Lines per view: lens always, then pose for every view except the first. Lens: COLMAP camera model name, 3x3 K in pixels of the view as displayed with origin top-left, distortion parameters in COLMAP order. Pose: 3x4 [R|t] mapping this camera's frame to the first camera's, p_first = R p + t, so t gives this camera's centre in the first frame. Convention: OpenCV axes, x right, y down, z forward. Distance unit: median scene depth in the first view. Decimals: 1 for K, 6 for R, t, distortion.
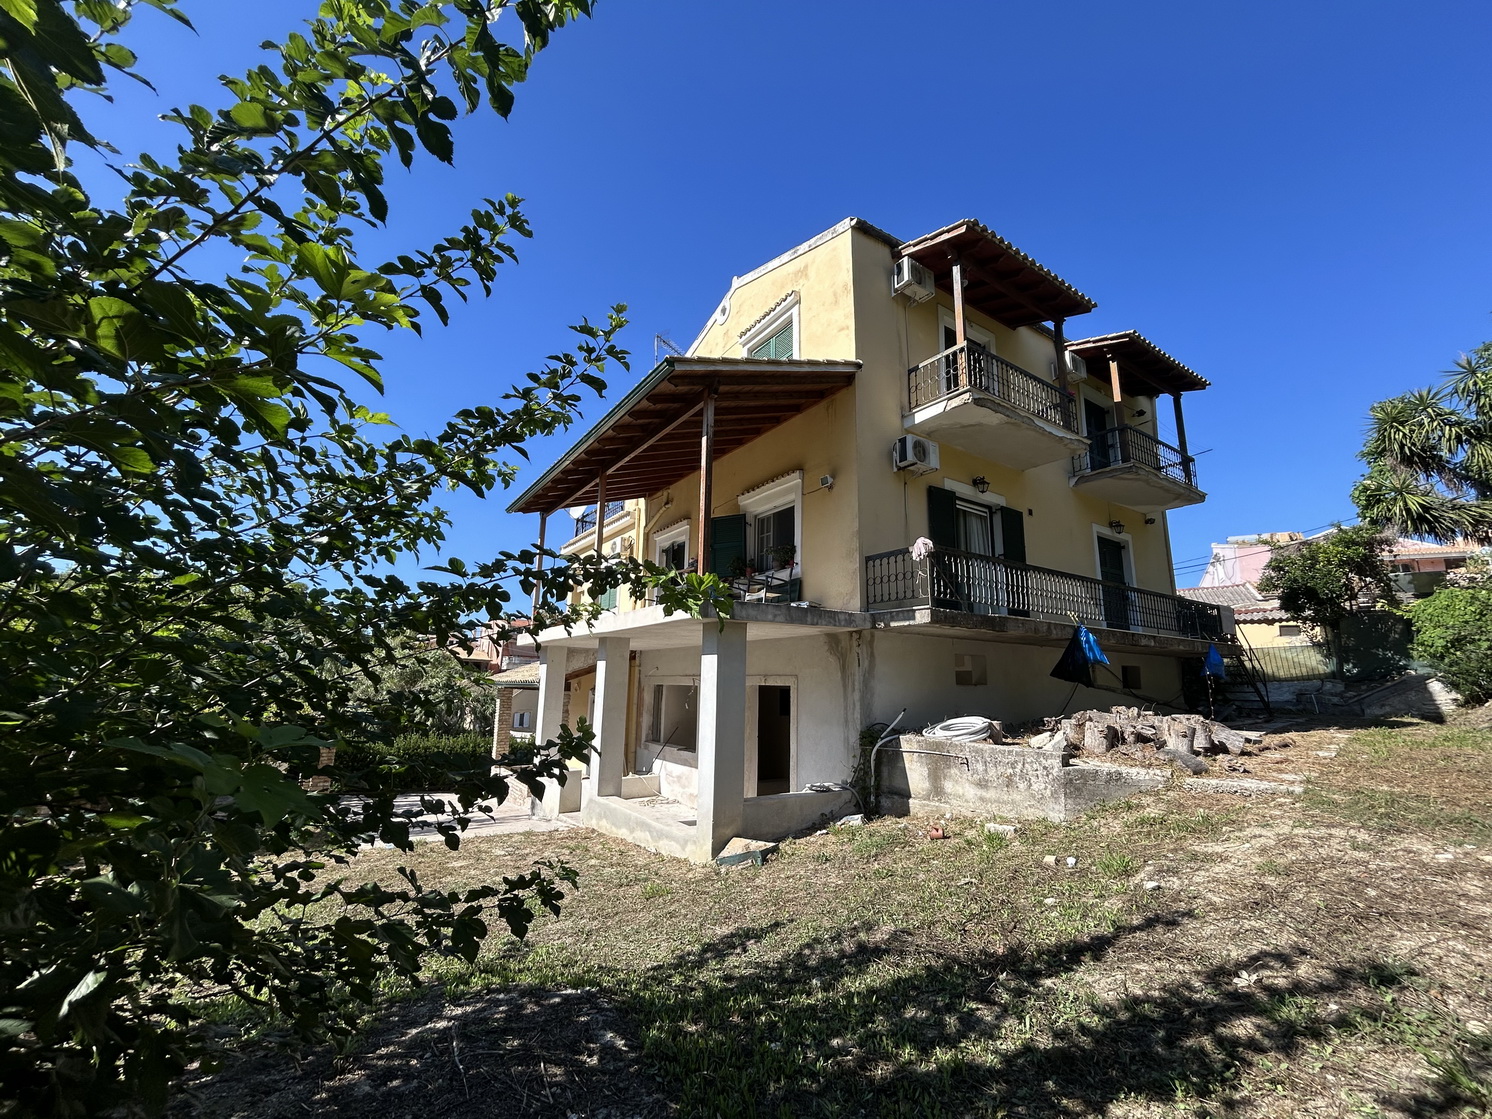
lens RADIAL K [[606.3, 0, 739.6], [0, 606.3, 557.1], [0, 0, 1]] dist [0.001248, 0.000385]
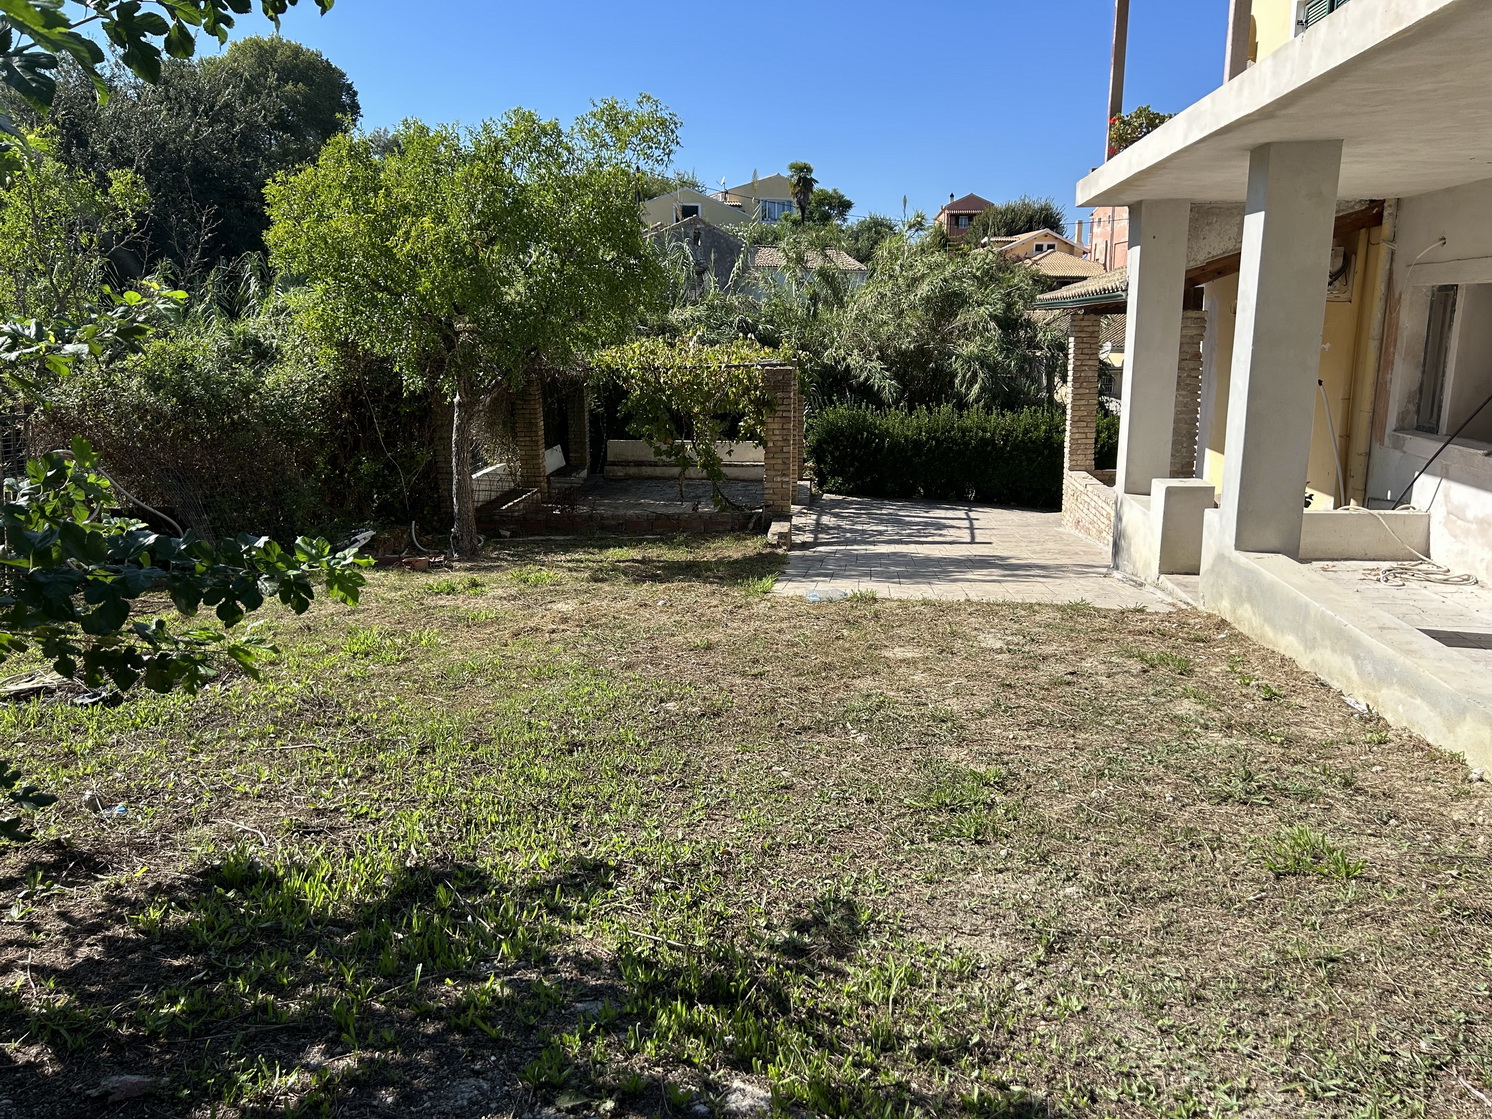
lens RADIAL K [[1132.5, 0, 742.3], [0, 1132.5, 561.3], [0, 0, 1]] dist [0.009030, -0.001616]
pose [[0.766281, 0.113524, -0.632397, -0.003442], [0.148530, 0.926306, 0.346260, 0.083461], [0.625102, -0.359262, 0.692949, 0.247760]]
